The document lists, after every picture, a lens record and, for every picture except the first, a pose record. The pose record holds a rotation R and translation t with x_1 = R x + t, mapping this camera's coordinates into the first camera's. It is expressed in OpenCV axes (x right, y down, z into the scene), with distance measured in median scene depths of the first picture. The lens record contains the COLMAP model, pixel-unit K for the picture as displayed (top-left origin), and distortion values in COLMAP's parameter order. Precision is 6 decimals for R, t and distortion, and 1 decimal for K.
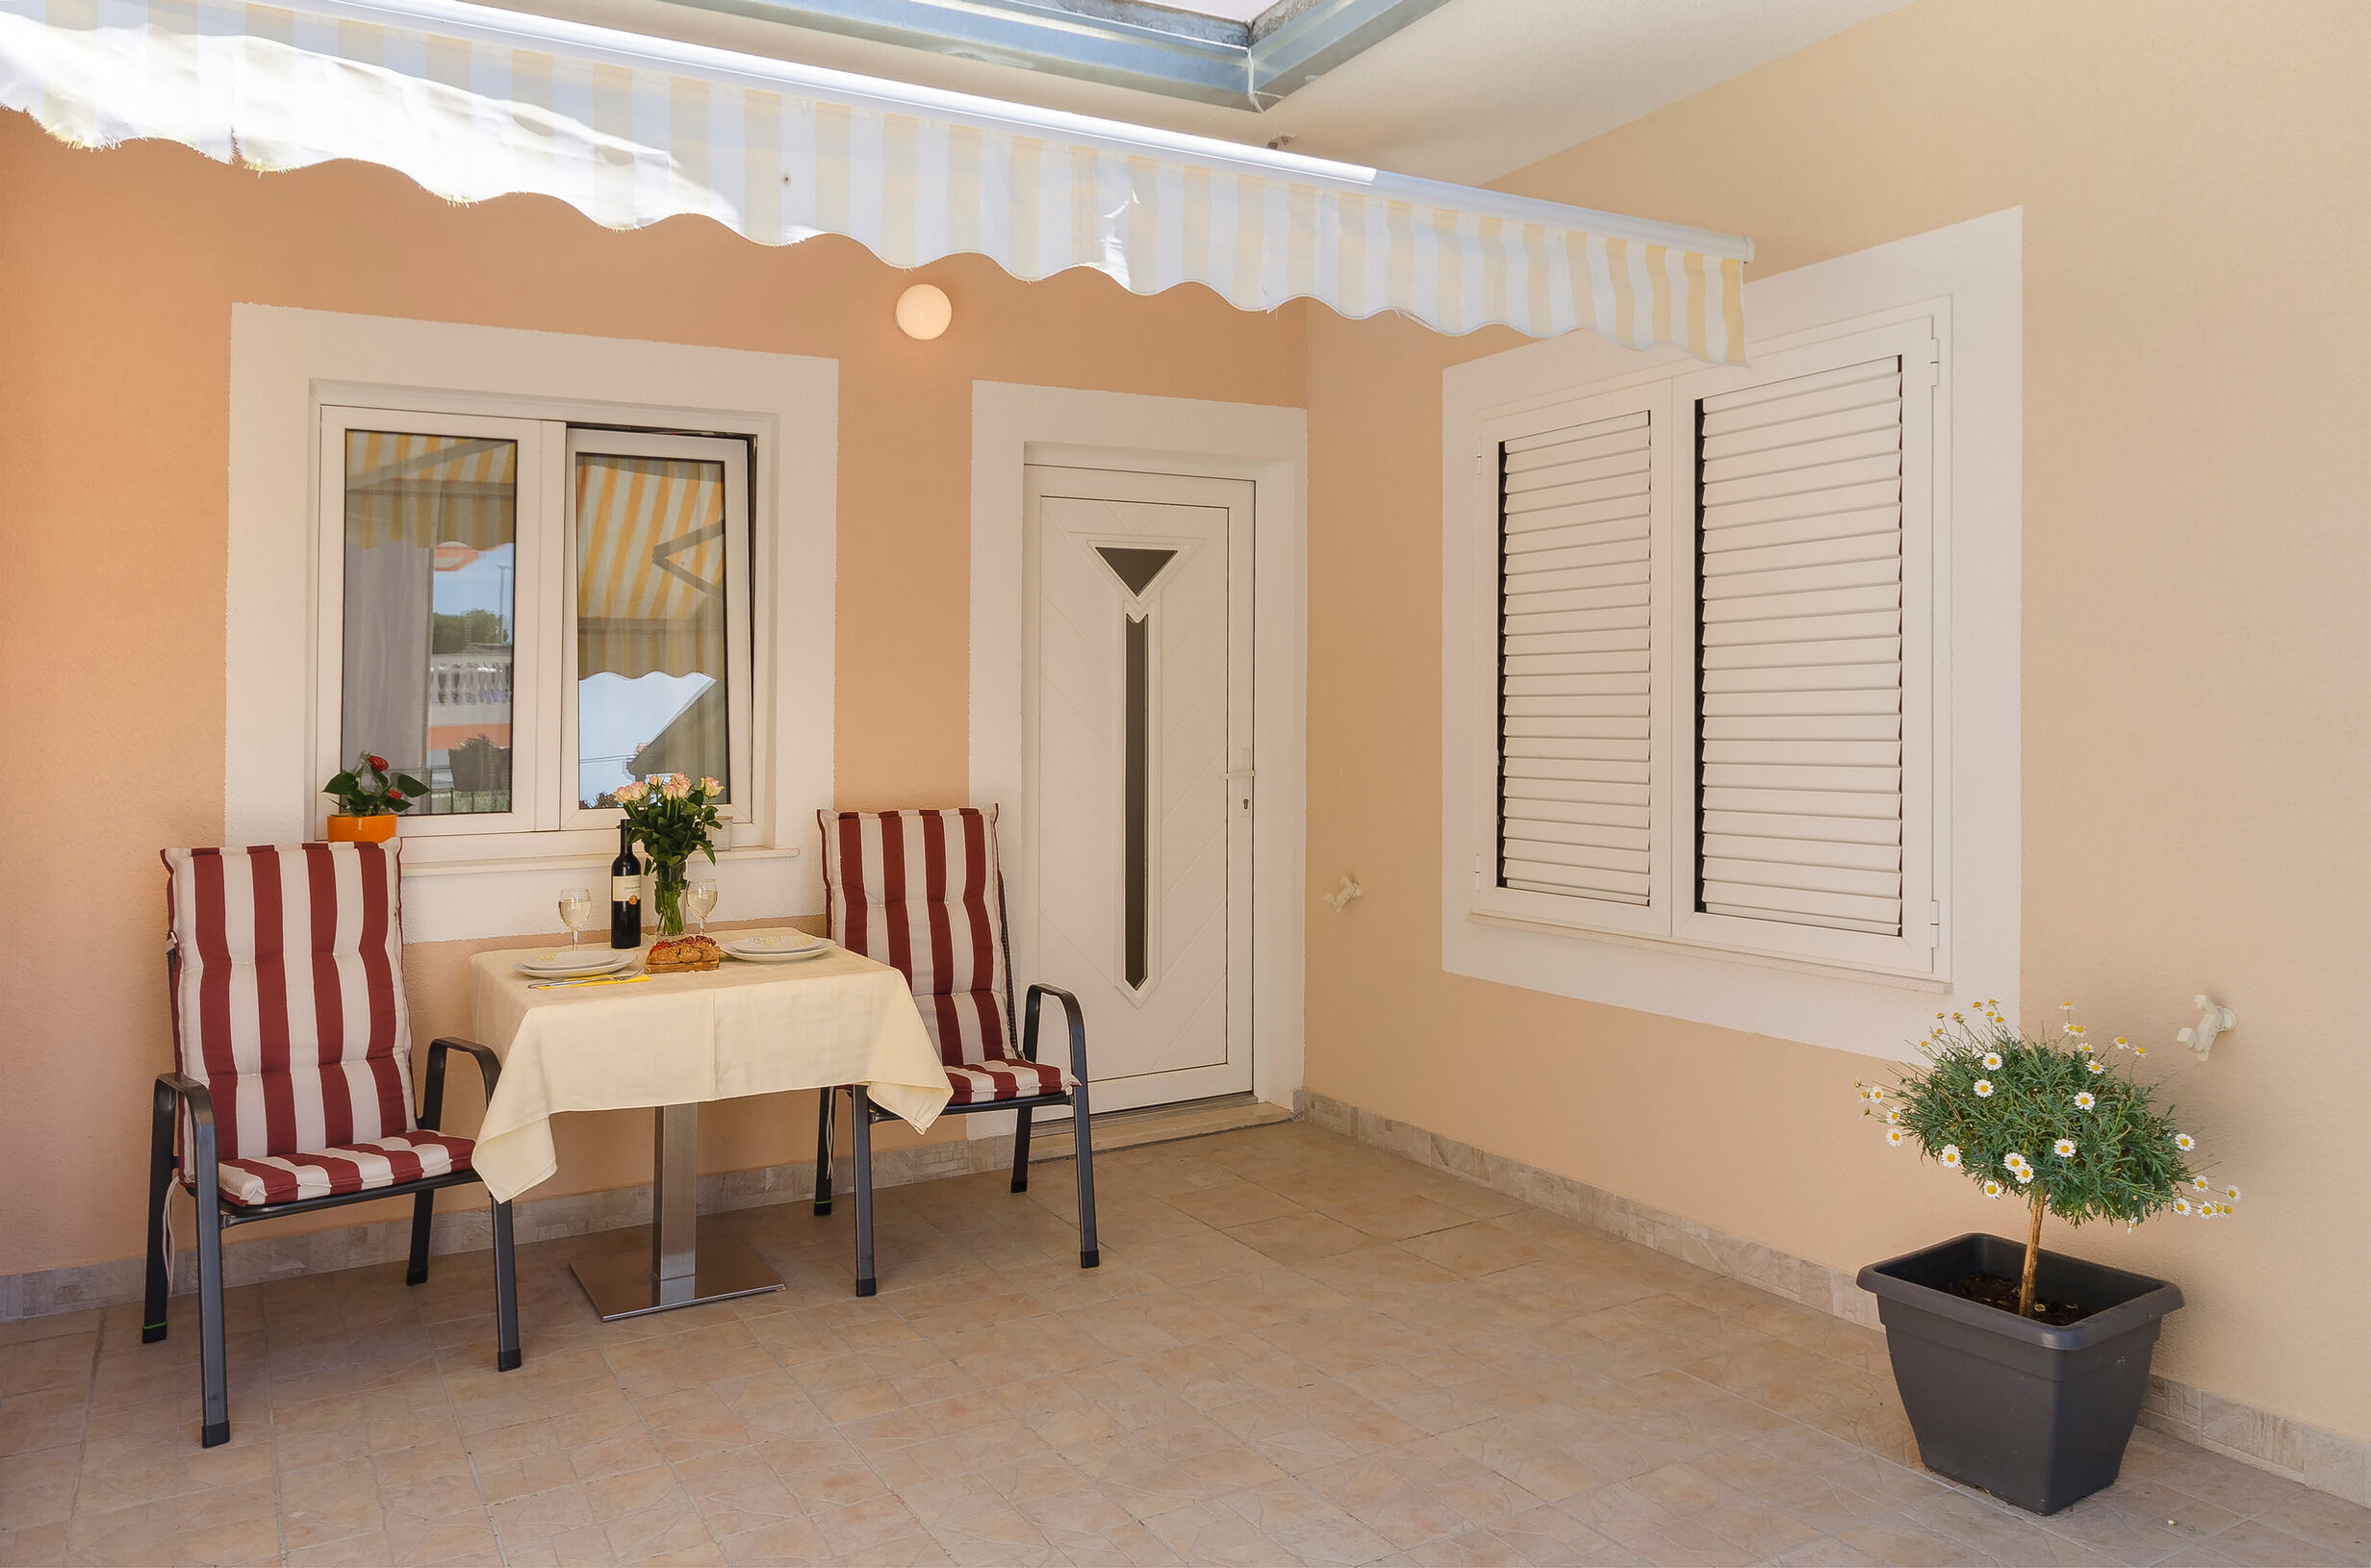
lens RADIAL K [[1654.3, 0, 1150.9], [0, 1654.3, 707.1], [0, 0, 1]] dist [0.006212, -0.003416]
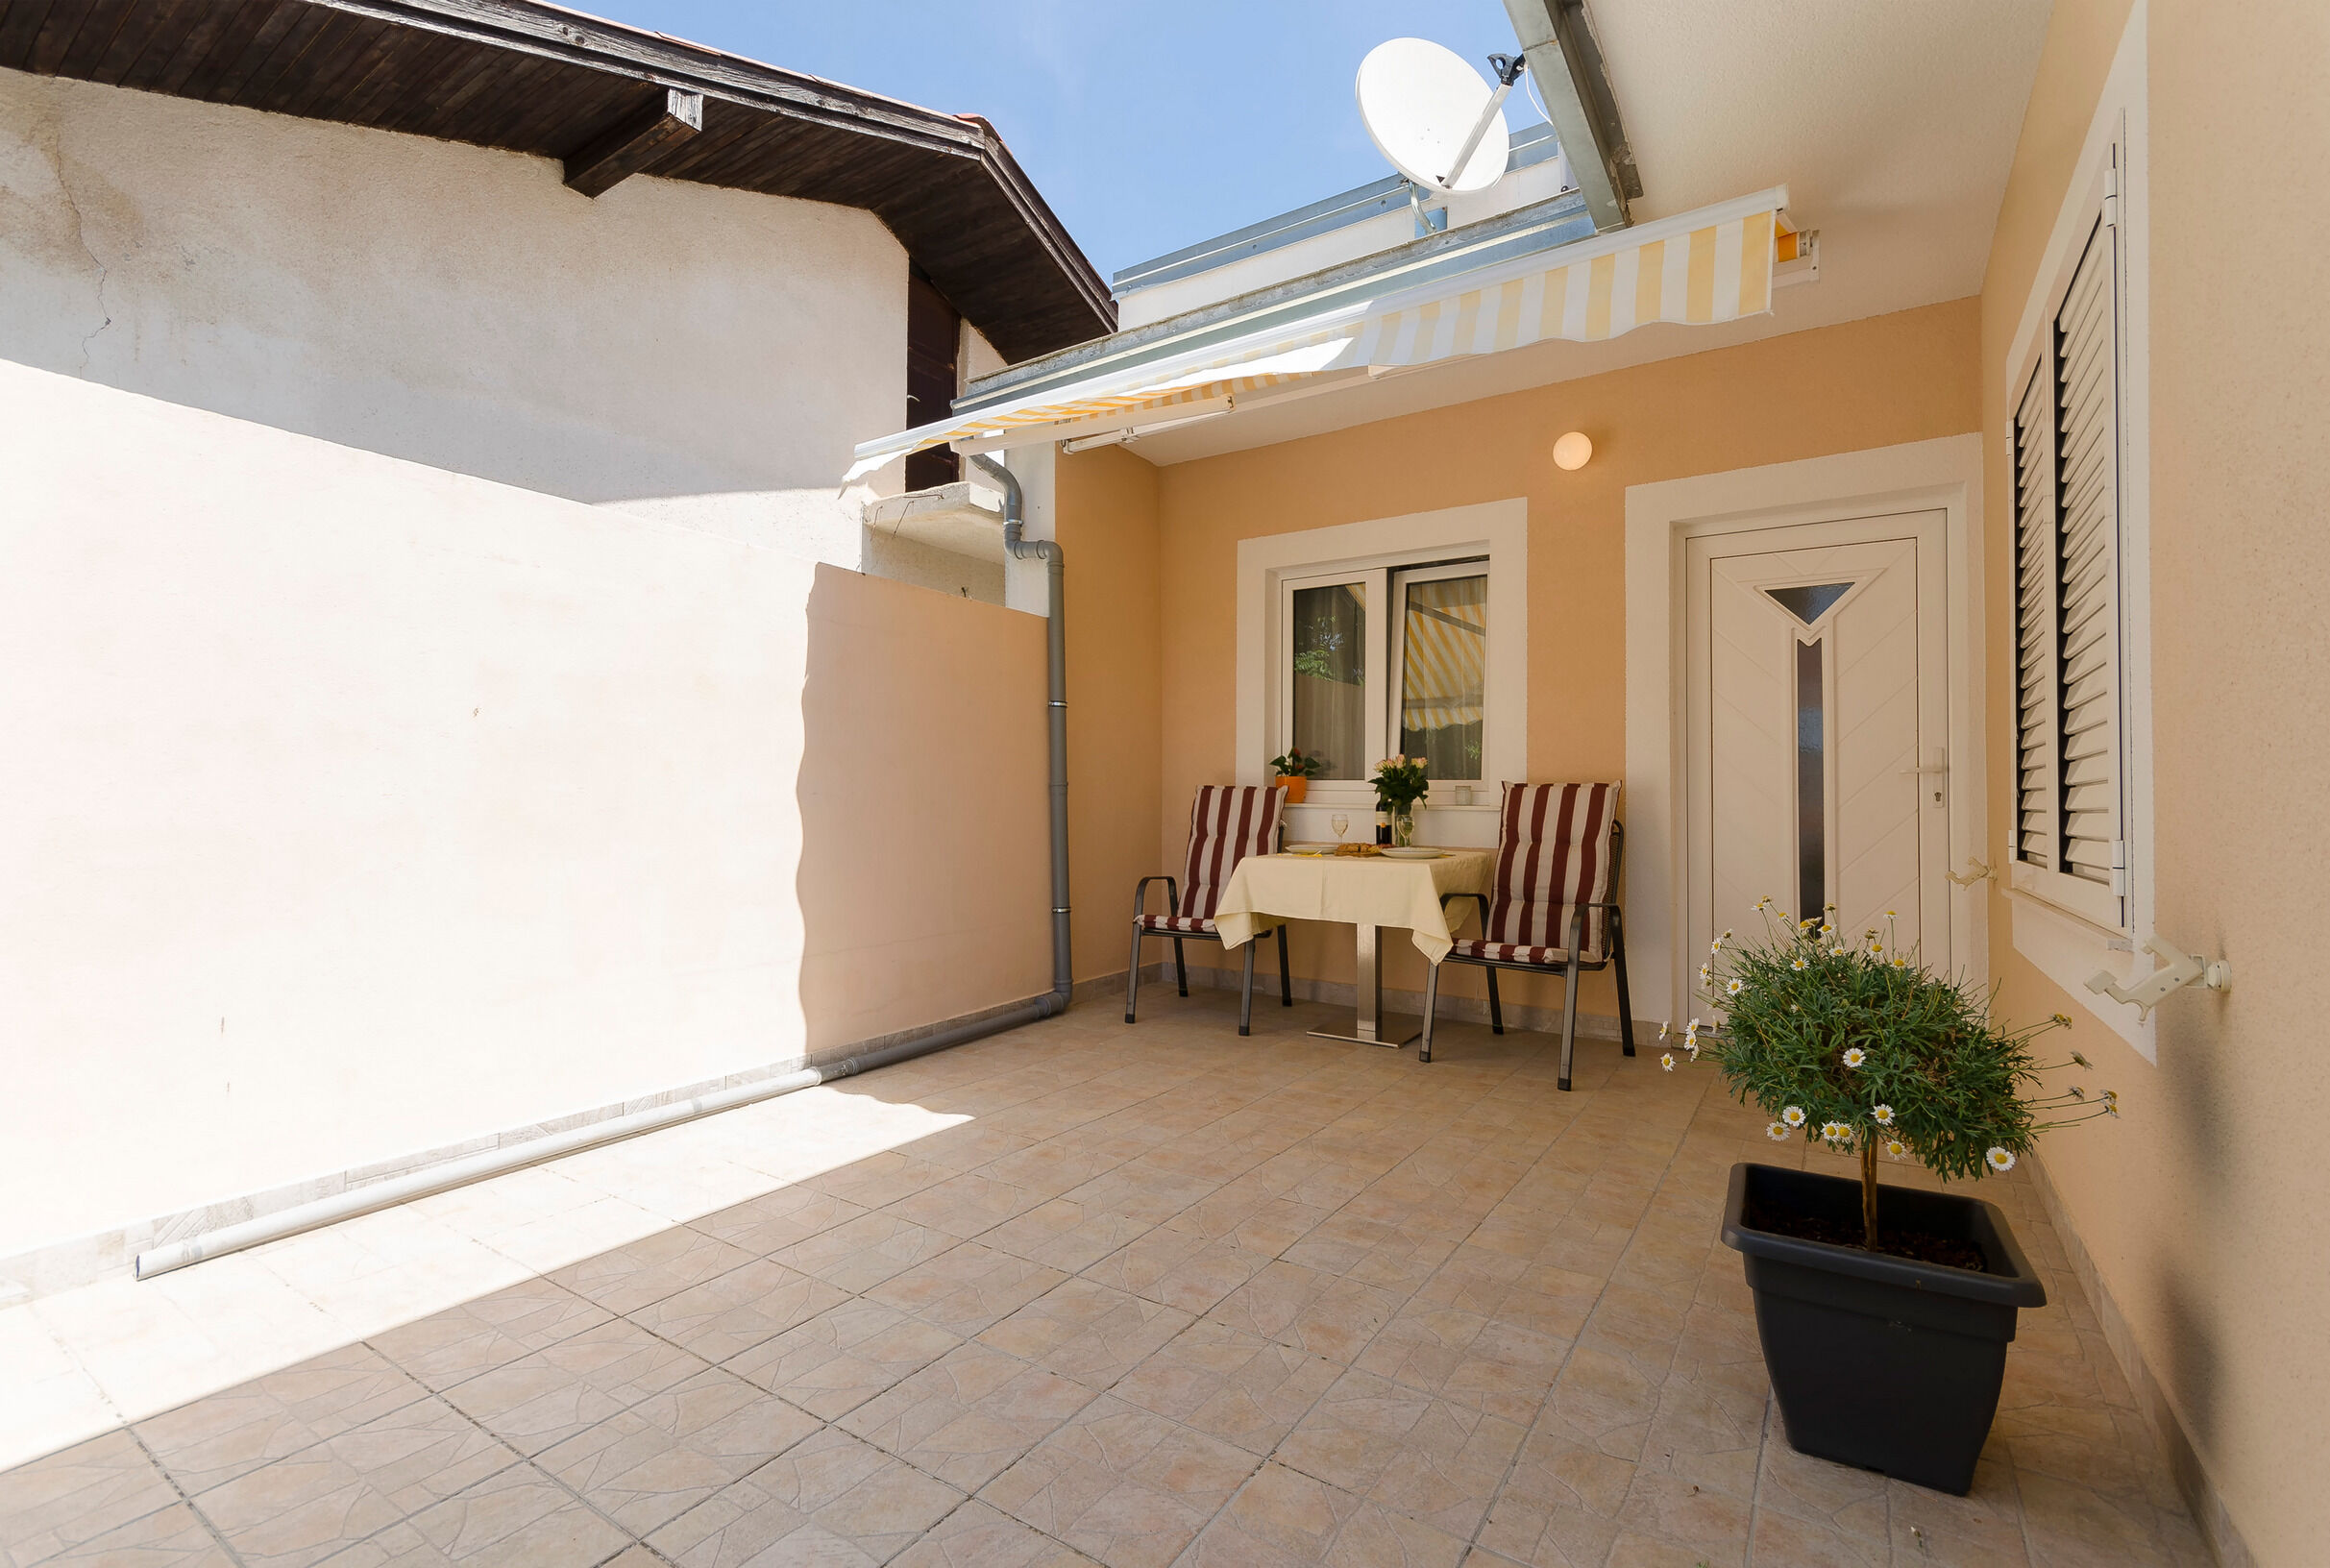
lens RADIAL K [[1042.7, 0, 1163.9], [0, 1042.7, 784.9], [0, 0, 1]] dist [0.002887, 0.000036]
pose [[0.447618, 0.001925, -0.894223, 0.653358], [-0.017645, 0.999822, -0.006680, 0.092210], [0.894051, 0.018768, 0.447572, 0.301614]]
